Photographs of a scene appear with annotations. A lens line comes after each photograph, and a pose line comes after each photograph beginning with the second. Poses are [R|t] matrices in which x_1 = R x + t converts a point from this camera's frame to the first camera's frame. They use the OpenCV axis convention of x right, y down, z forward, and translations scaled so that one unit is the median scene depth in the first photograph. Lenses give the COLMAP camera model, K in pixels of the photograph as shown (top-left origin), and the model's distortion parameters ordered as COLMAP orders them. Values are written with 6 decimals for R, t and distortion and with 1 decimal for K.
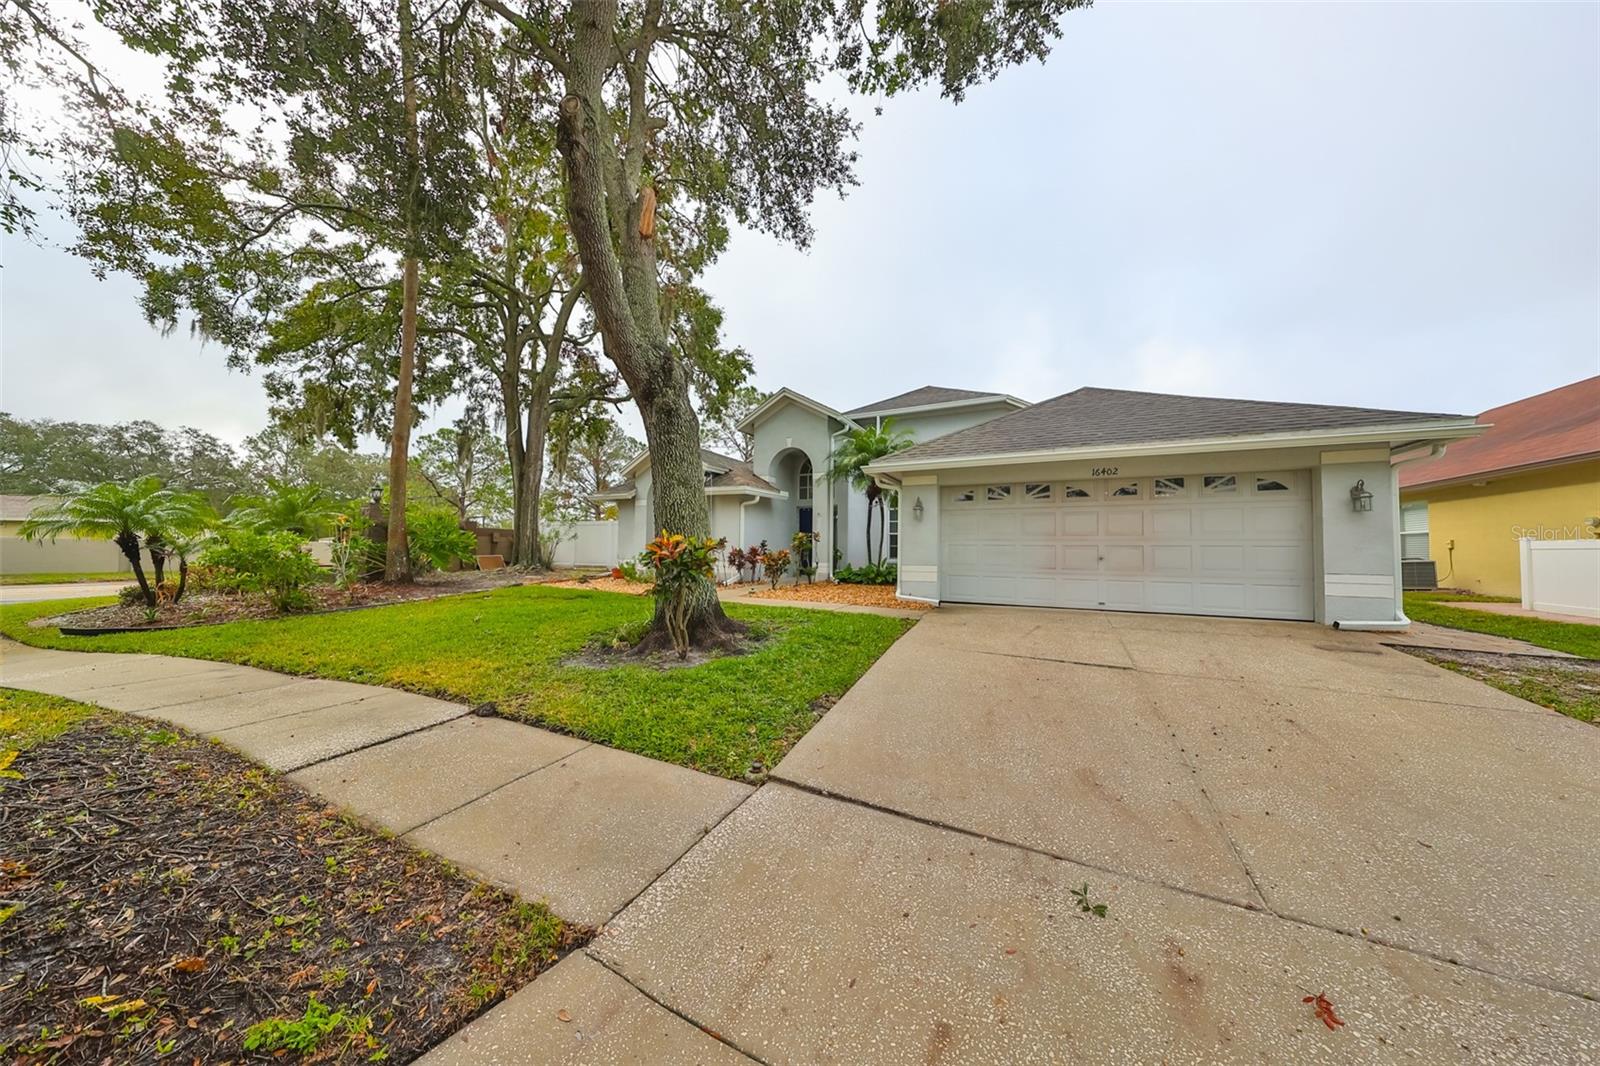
lens RADIAL K [[490.6, 0, 802.7], [0, 490.6, 531.4], [0, 0, 1]] dist [0.000088, -0.000094]
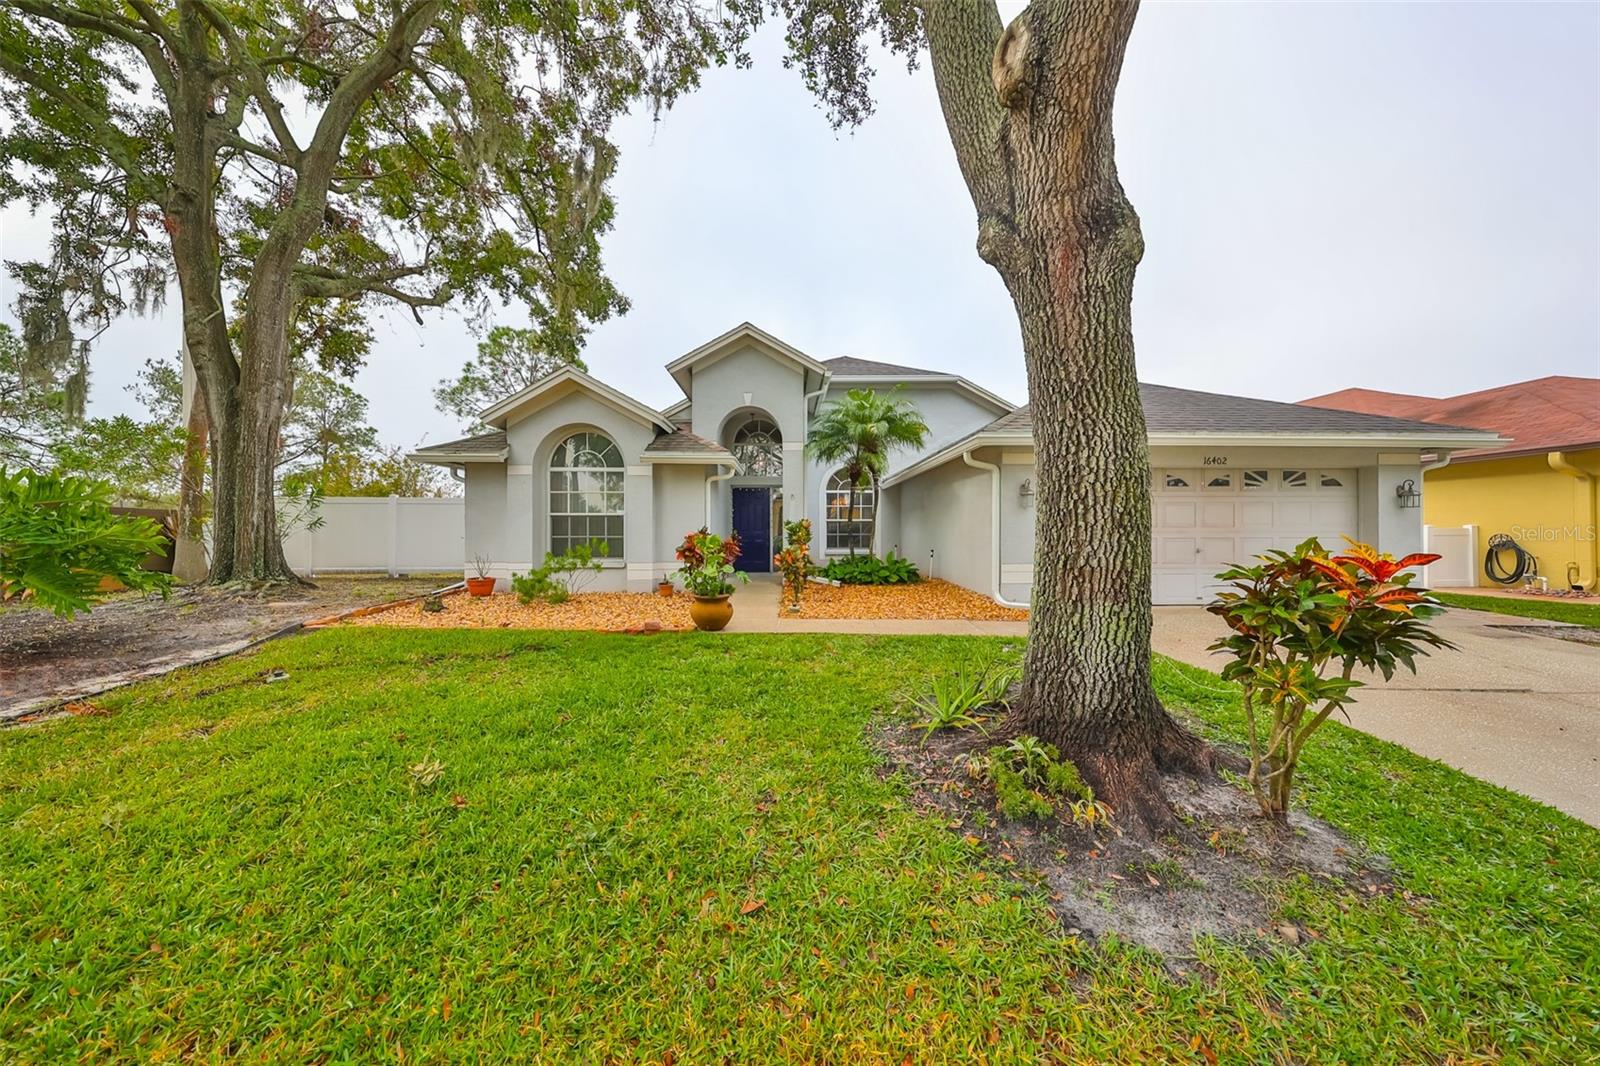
lens RADIAL K [[490.6, 0, 799.0], [0, 490.6, 529.1], [0, 0, 1]] dist [0.000088, -0.000094]
pose [[0.890024, -0.007055, 0.455859, -0.307126], [-0.008186, 0.999472, 0.031450, -0.007059], [-0.455841, -0.031723, 0.889496, 0.298694]]
